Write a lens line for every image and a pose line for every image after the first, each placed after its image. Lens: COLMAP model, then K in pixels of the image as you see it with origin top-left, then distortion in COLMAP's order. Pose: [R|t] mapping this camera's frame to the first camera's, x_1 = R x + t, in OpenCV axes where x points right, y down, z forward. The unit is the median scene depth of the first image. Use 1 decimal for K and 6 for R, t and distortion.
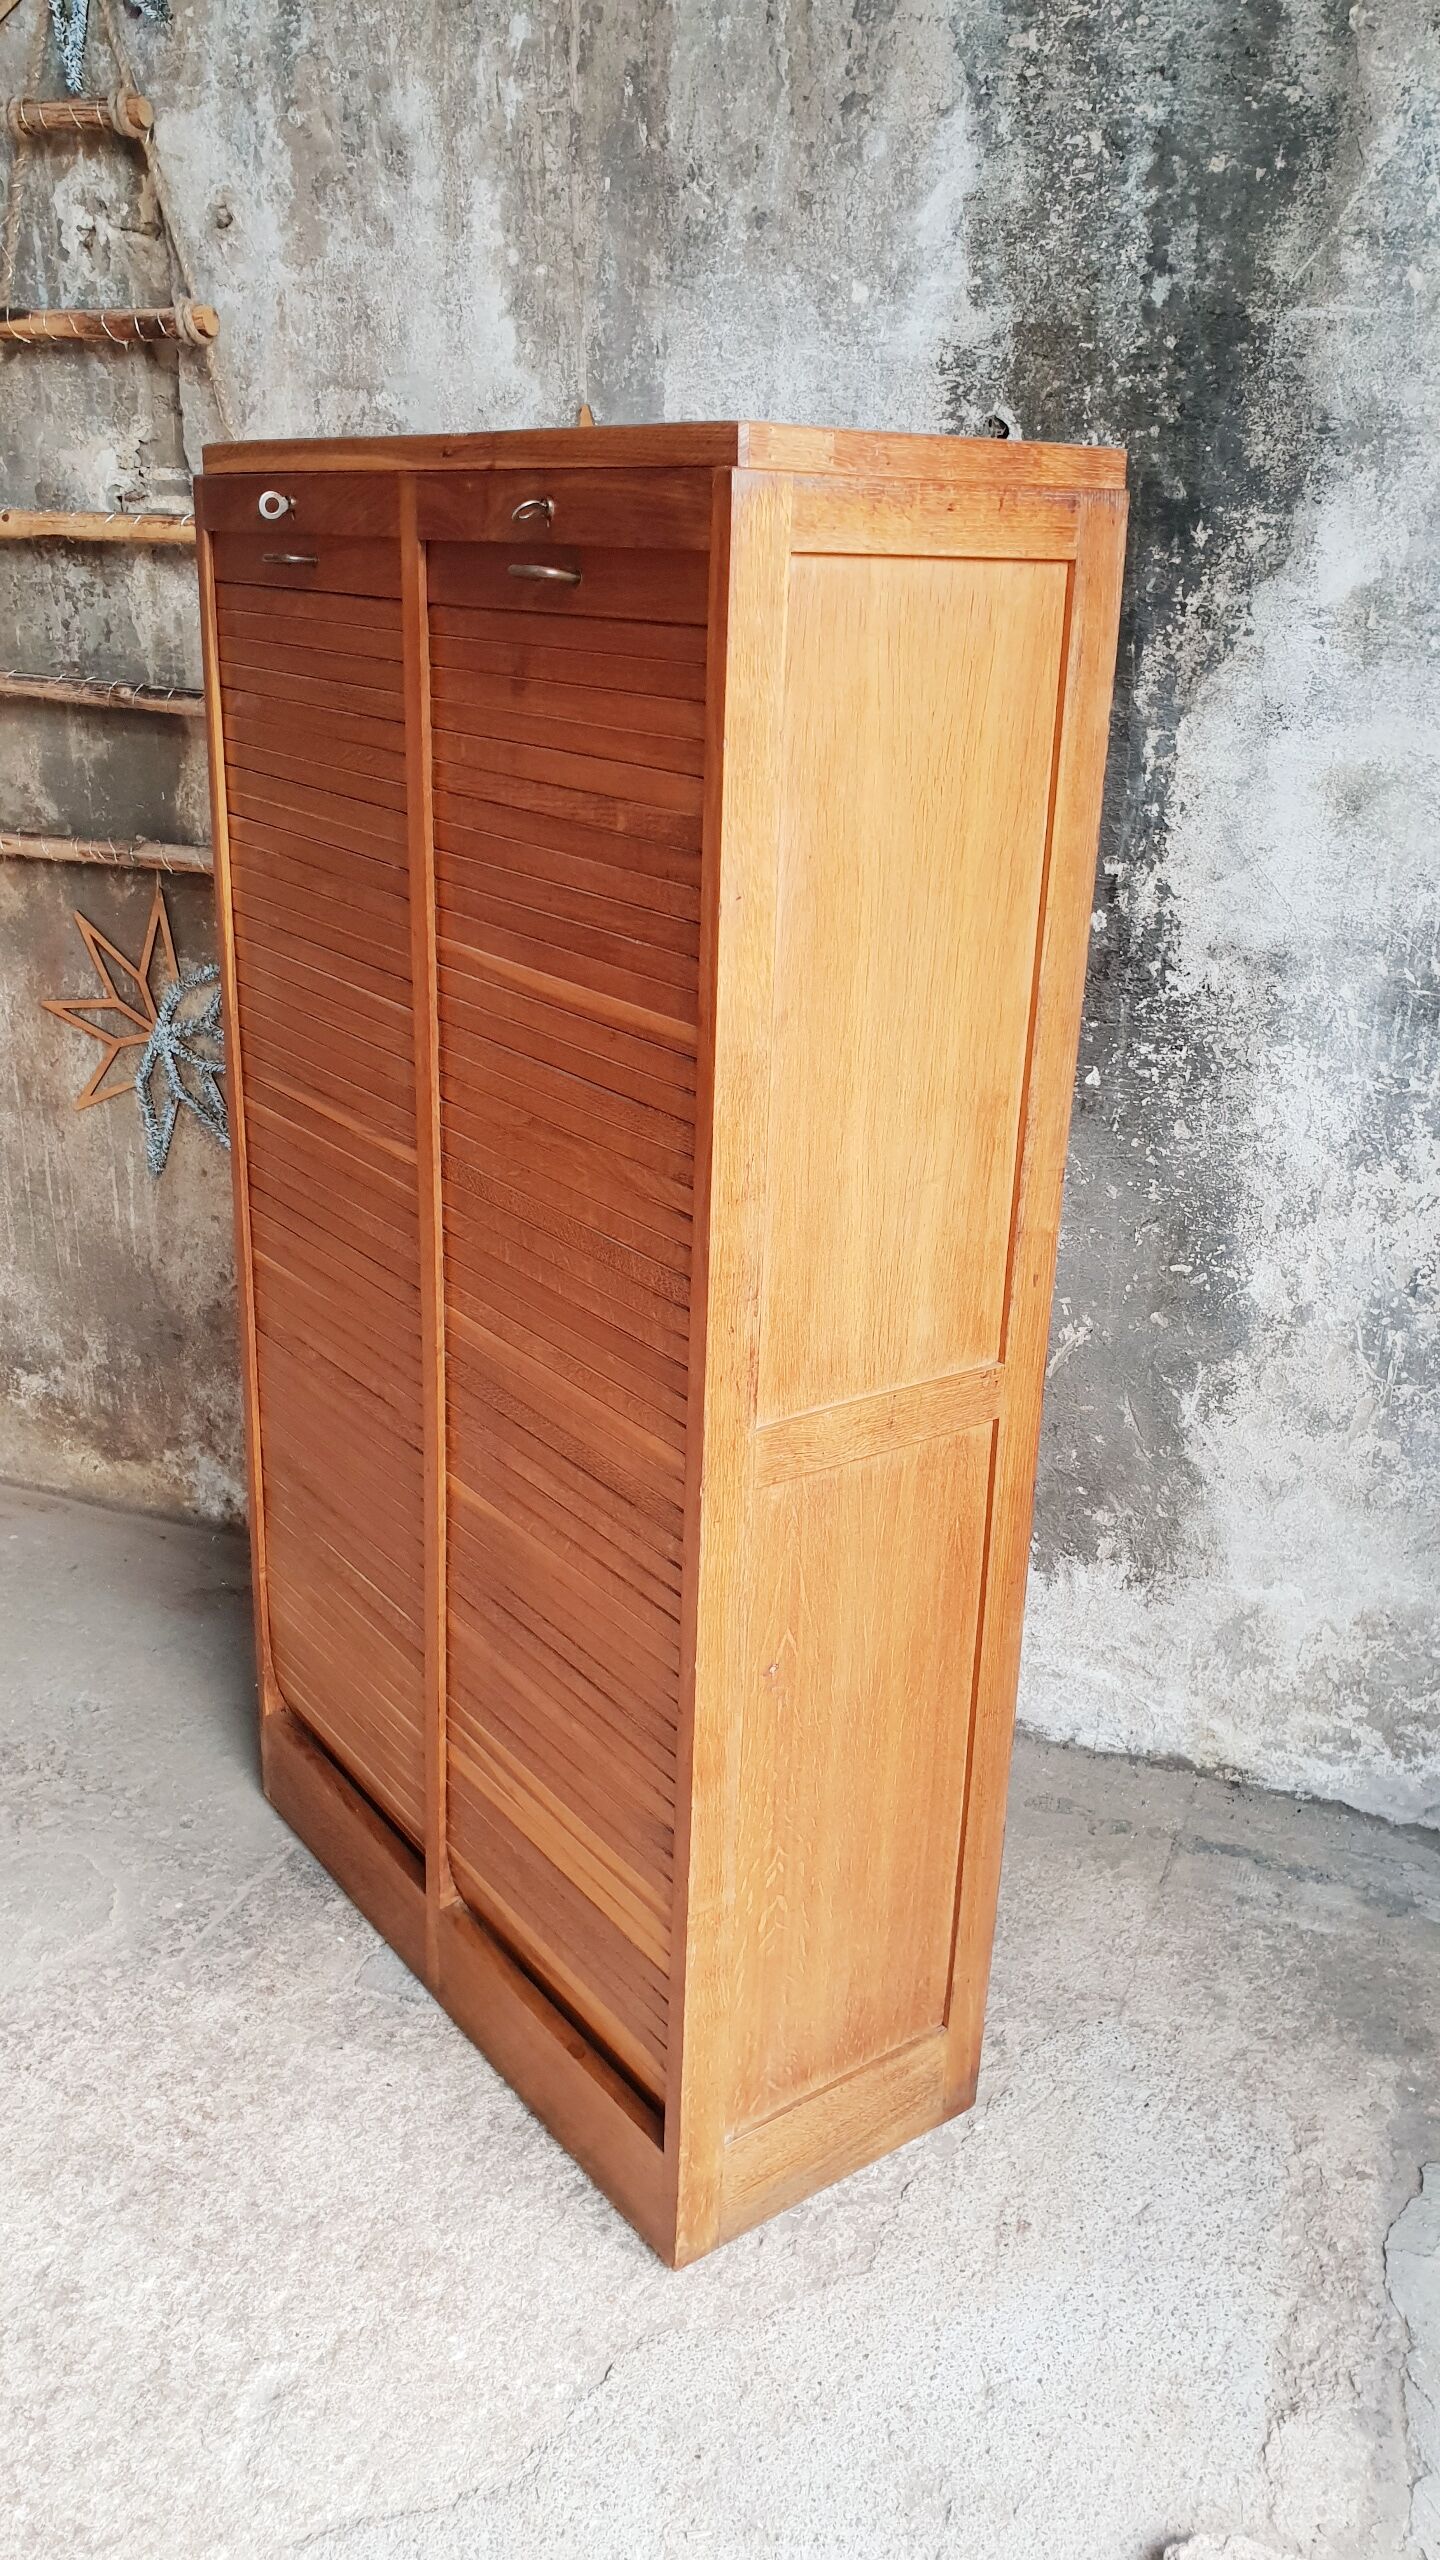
lens RADIAL K [[2005.4, 0, 738.6], [0, 2005.4, 1262.7], [0, 0, 1]] dist [-0.019119, 0.057557]
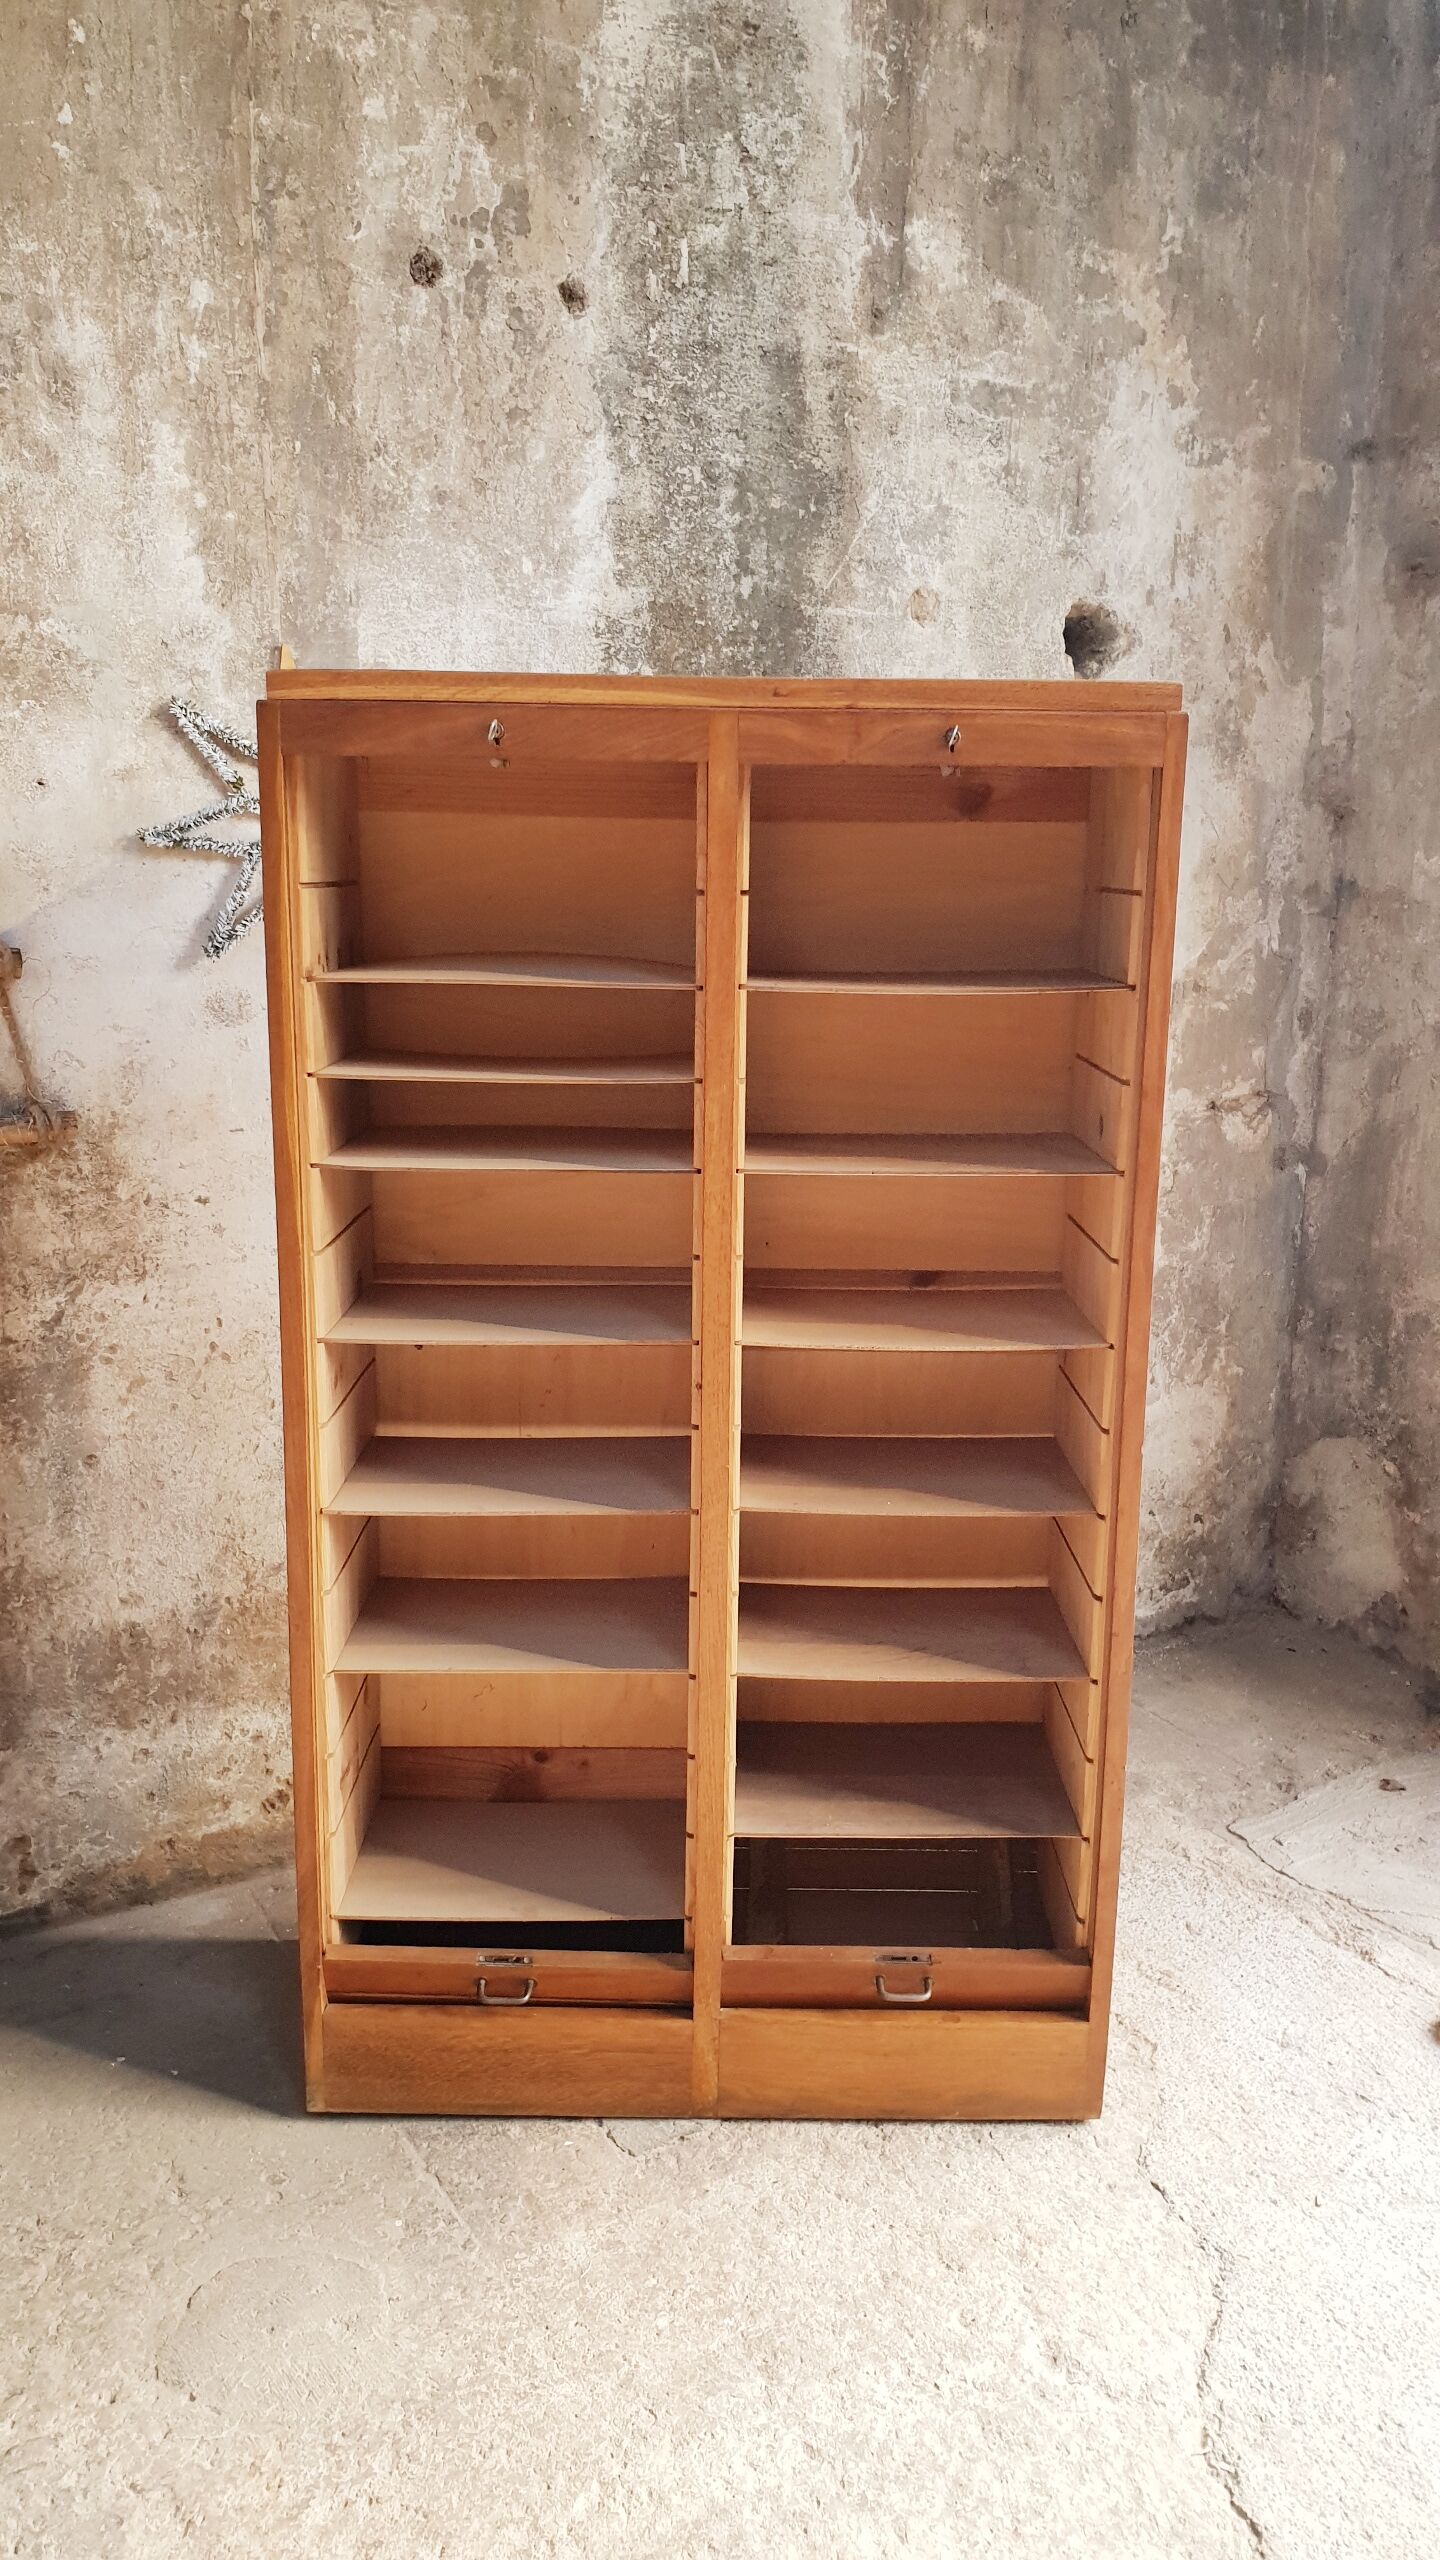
lens RADIAL K [[2004.1, 0, 733.5], [0, 2004.1, 1287.7], [0, 0, 1]] dist [-0.019321, 0.051866]
pose [[0.592955, -0.200229, 0.779944, -0.858846], [0.280022, 0.959412, 0.033414, -0.078106], [-0.754978, 0.198589, 0.624957, 0.246929]]
